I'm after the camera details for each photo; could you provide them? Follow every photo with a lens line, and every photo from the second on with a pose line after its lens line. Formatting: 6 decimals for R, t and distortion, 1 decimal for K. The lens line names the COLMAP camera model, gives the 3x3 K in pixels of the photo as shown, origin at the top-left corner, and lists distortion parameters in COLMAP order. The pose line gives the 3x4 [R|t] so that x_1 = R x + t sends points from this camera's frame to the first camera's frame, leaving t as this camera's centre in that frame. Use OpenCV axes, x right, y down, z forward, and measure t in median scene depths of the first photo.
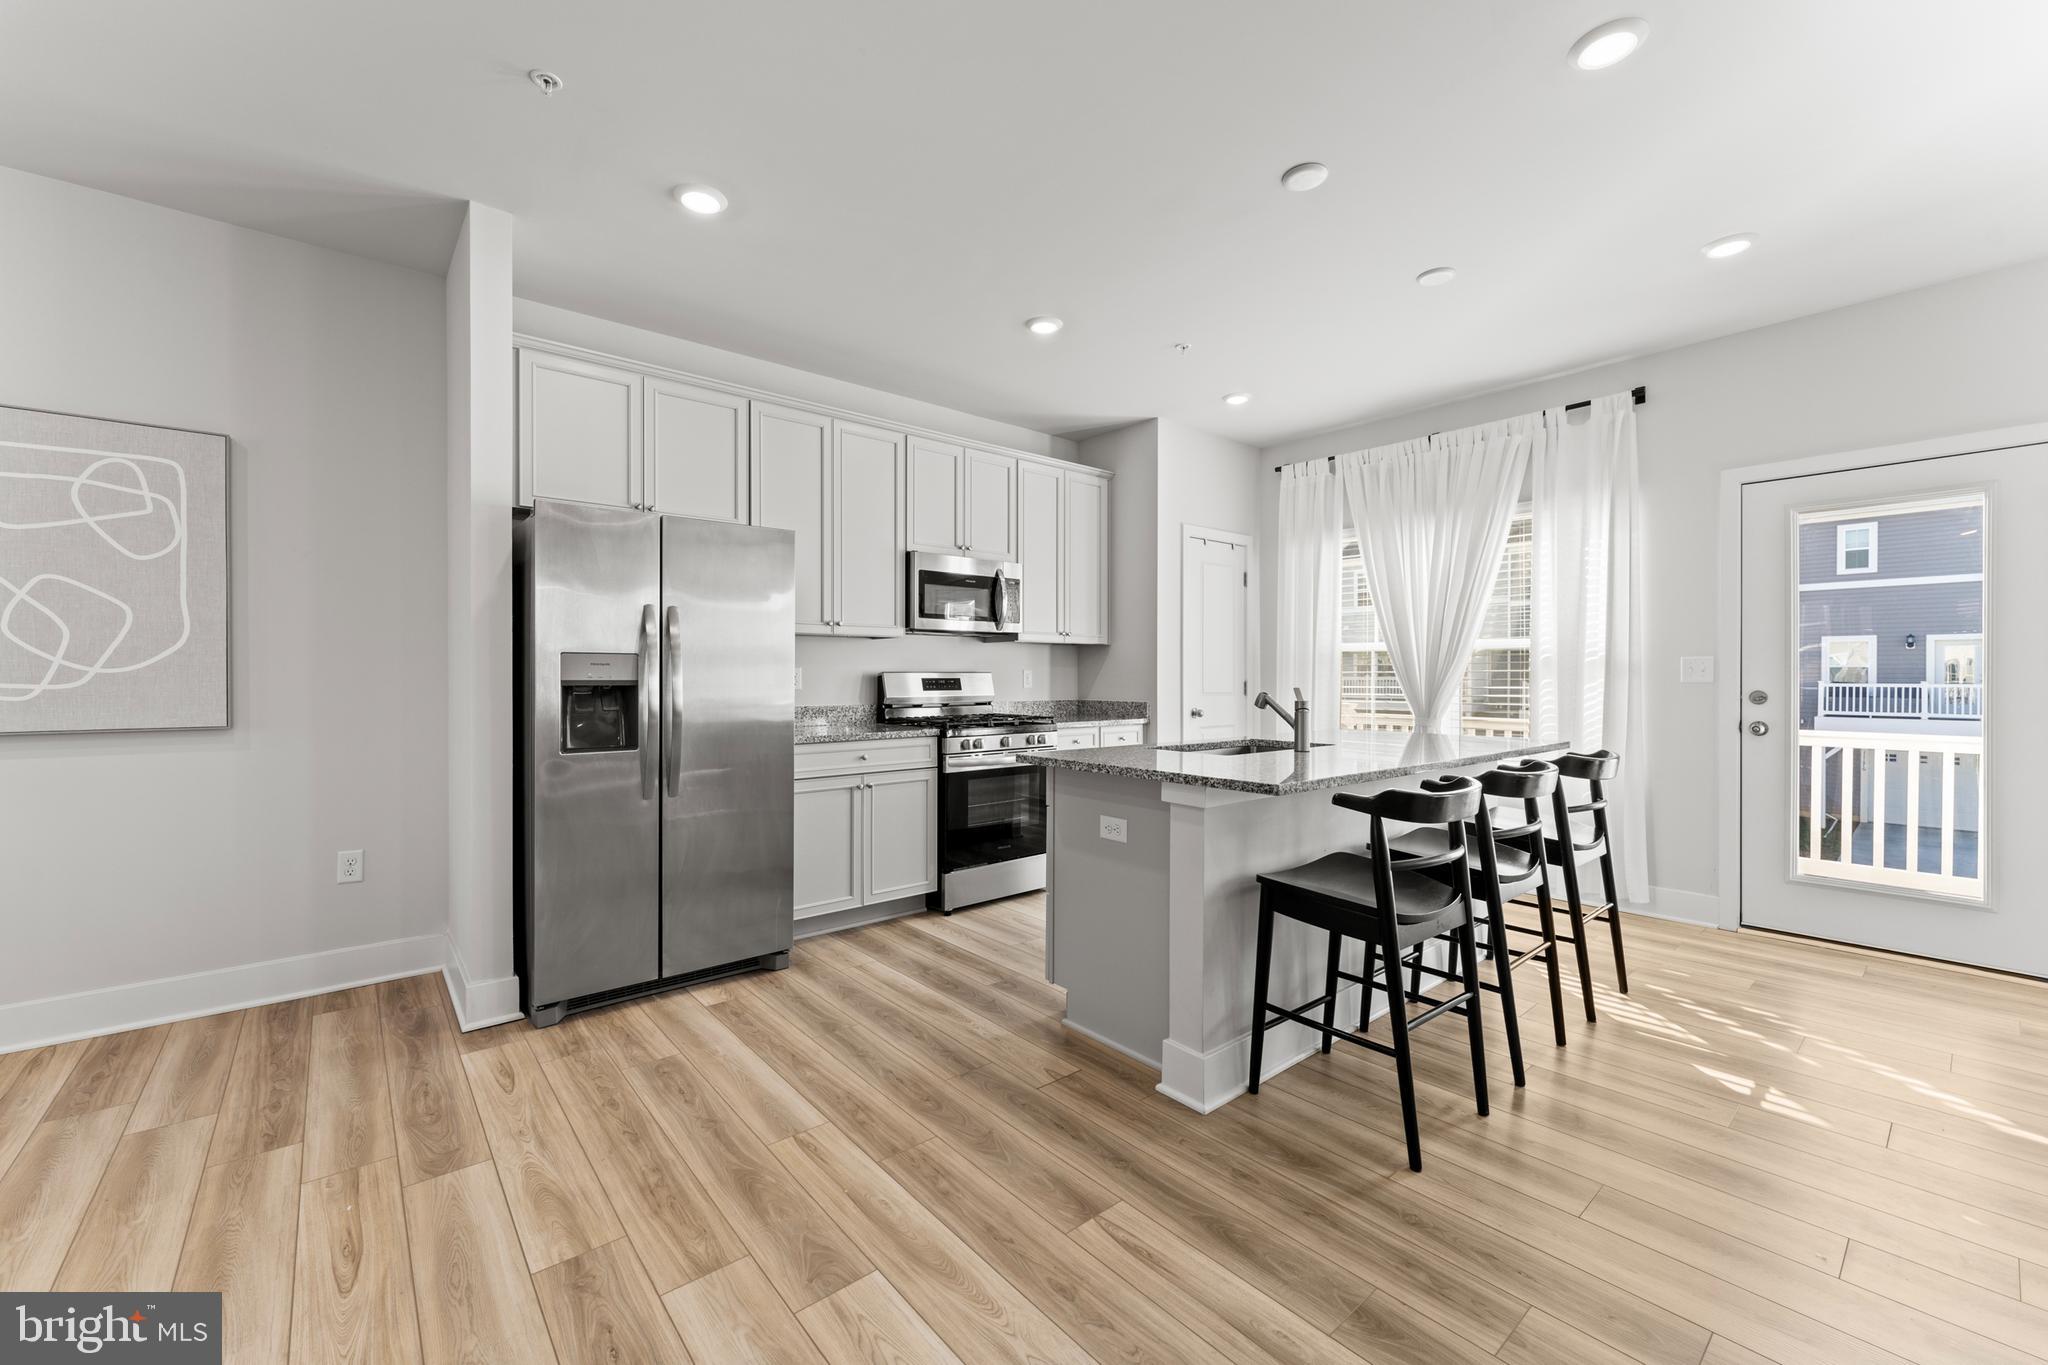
lens RADIAL K [[811.8, 0, 1029.6], [0, 811.8, 681.1], [0, 0, 1]] dist [-0.004708, 0.001541]
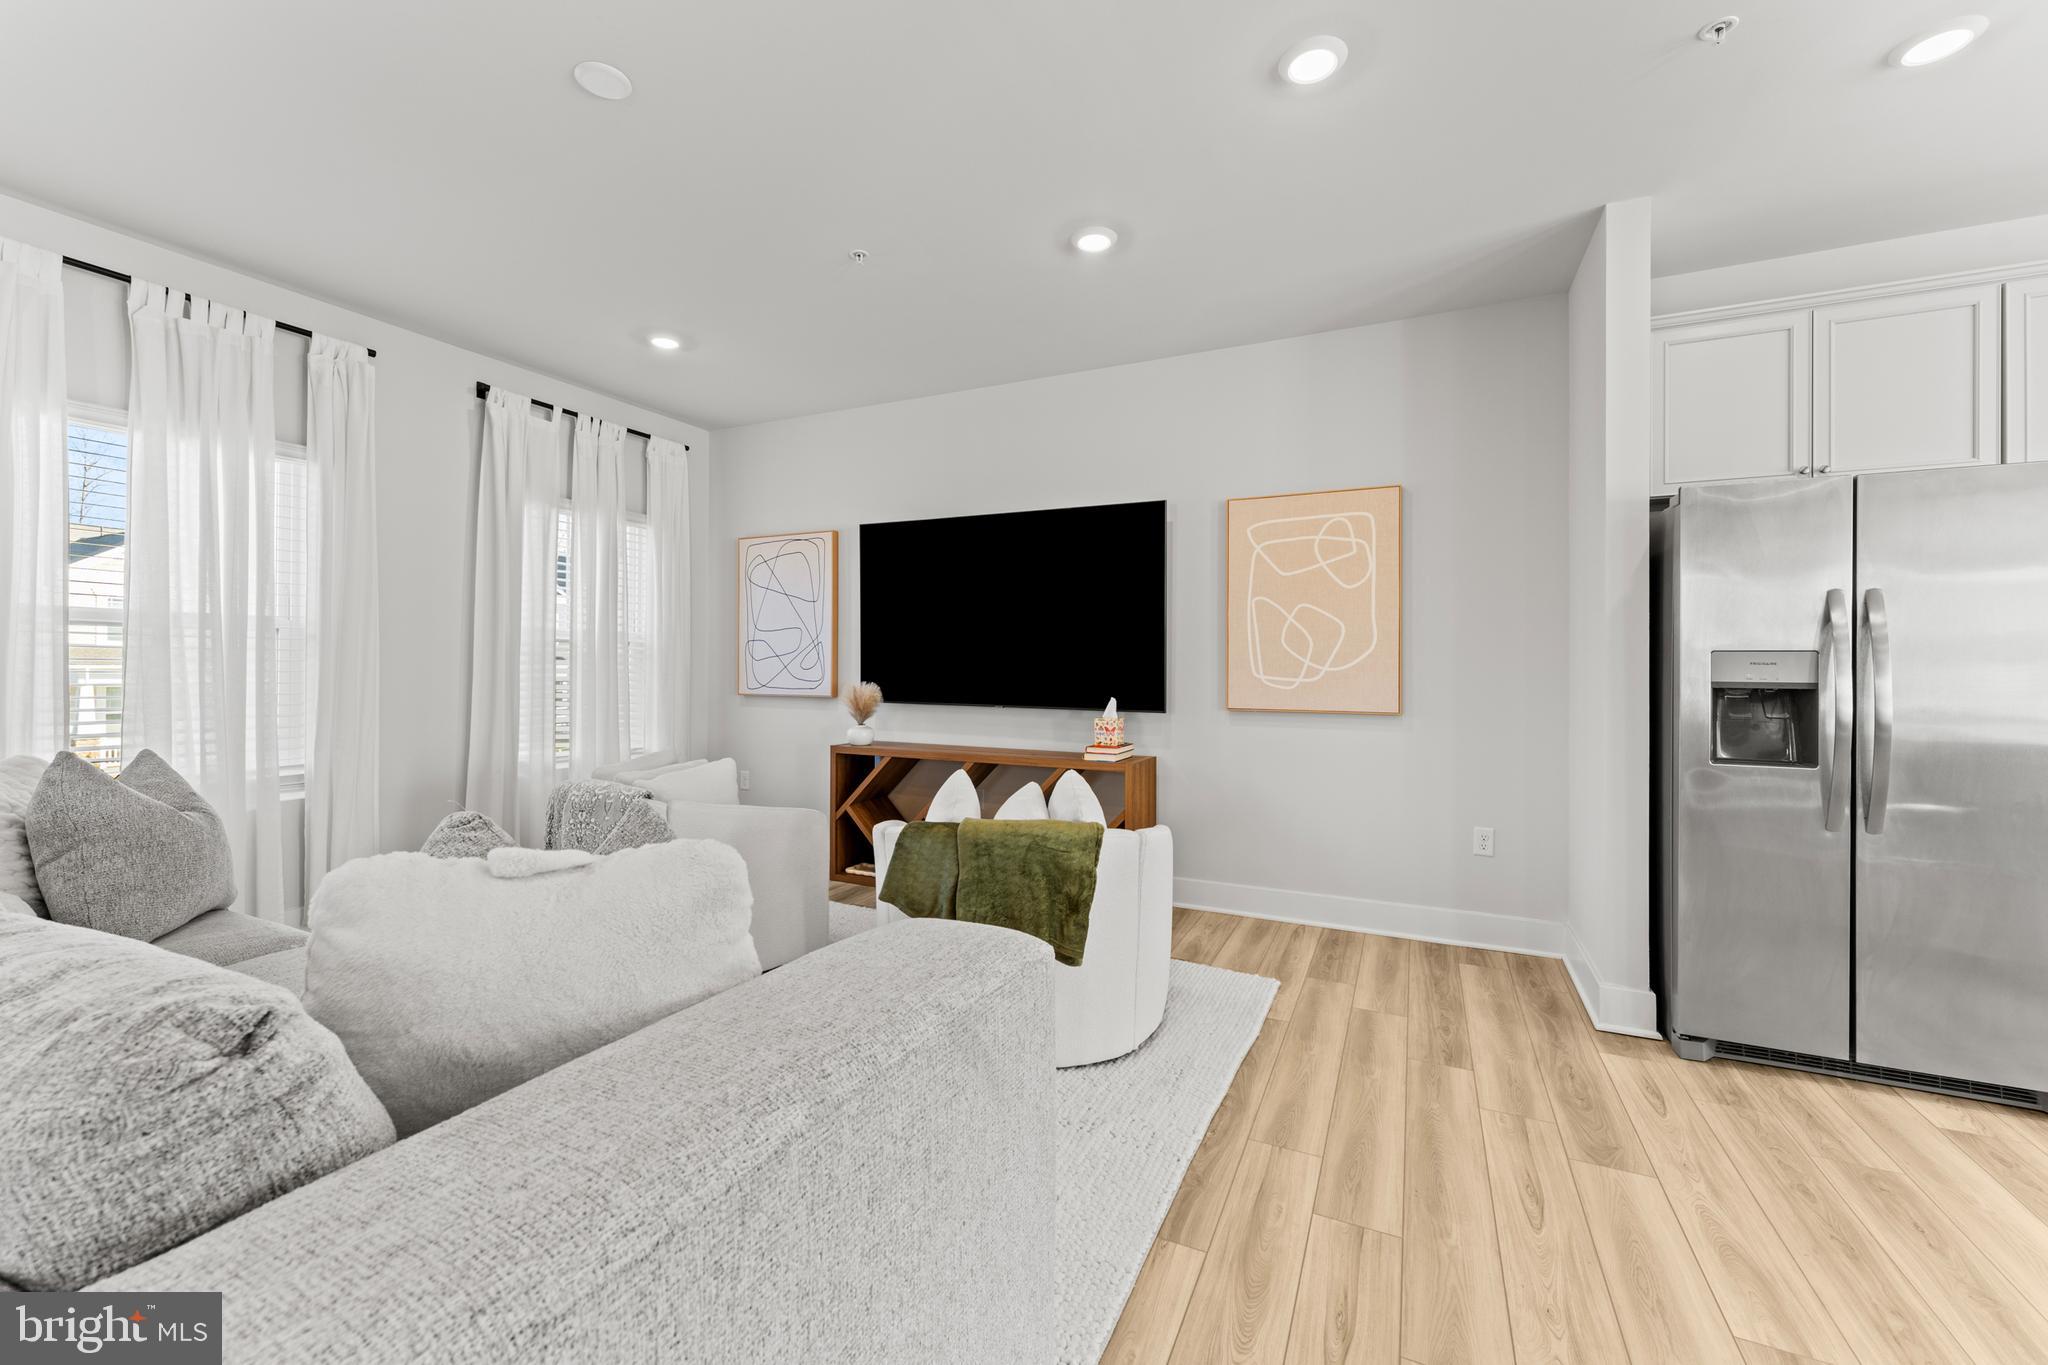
lens RADIAL K [[811.8, 0, 1010.1], [0, 811.8, 667.0], [0, 0, 1]] dist [-0.004708, 0.001541]
pose [[0.400415, 0.000807, -0.916334, -0.055350], [-0.011686, 0.999923, -0.004227, -0.003267], [0.916259, 0.012401, 0.400393, -0.061008]]
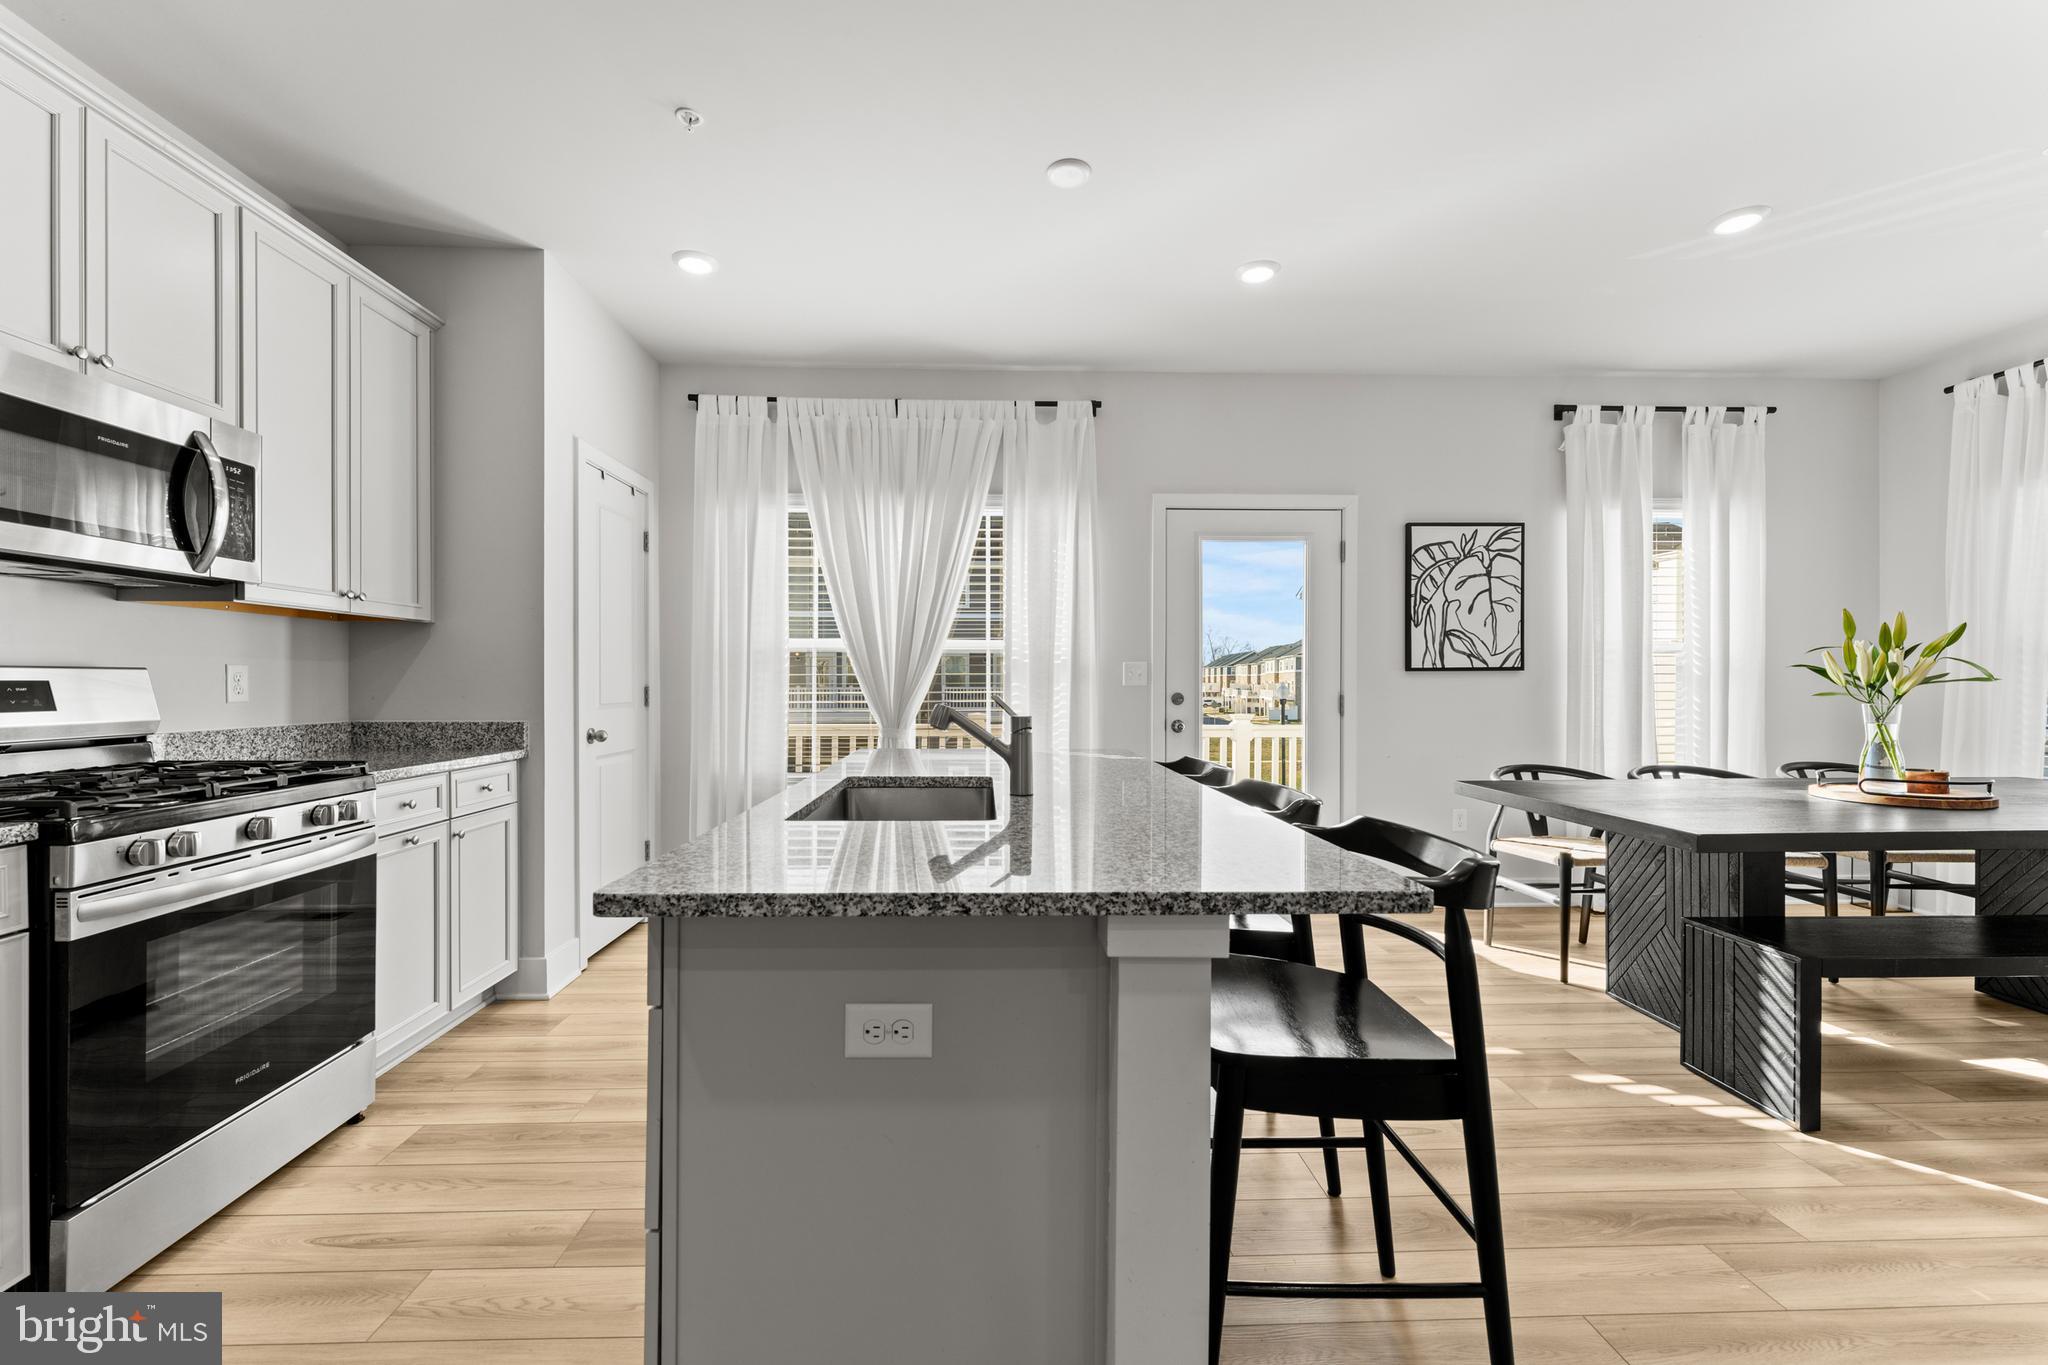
lens RADIAL K [[811.8, 0, 1012.7], [0, 811.8, 686.8], [0, 0, 1]] dist [-0.004708, 0.001541]
pose [[0.620424, -0.003550, 0.784258, -0.149574], [0.003806, 0.999992, 0.001516, 0.000605], [-0.784257, 0.002044, 0.620432, 0.536990]]
